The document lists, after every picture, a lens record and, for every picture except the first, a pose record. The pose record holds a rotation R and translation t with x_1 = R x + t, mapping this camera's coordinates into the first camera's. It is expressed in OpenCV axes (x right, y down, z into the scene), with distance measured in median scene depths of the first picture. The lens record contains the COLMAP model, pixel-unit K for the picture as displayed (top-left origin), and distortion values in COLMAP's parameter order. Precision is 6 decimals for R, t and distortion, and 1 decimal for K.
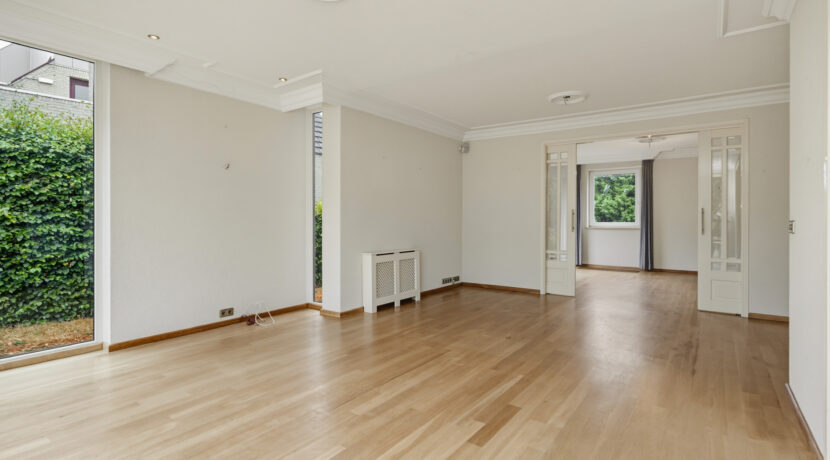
lens RADIAL K [[404.9, 0, 422.2], [0, 404.9, 222.9], [0, 0, 1]] dist [-0.004593, -0.000740]
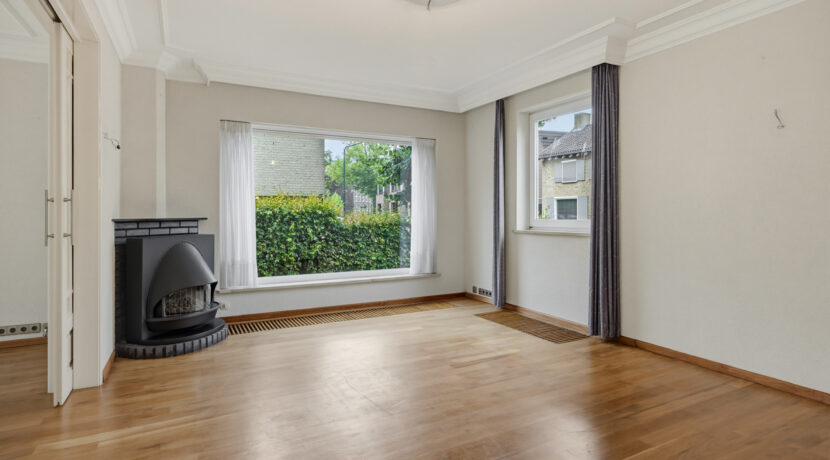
lens RADIAL K [[432.6, 0, 422.0], [0, 432.6, 222.9], [0, 0, 1]] dist [-0.003162, -0.000350]
pose [[0.897617, 0.006490, -0.440729, 1.024574], [-0.000714, 0.999912, 0.013271, -0.008042], [0.440776, -0.011597, 0.897542, 0.925946]]
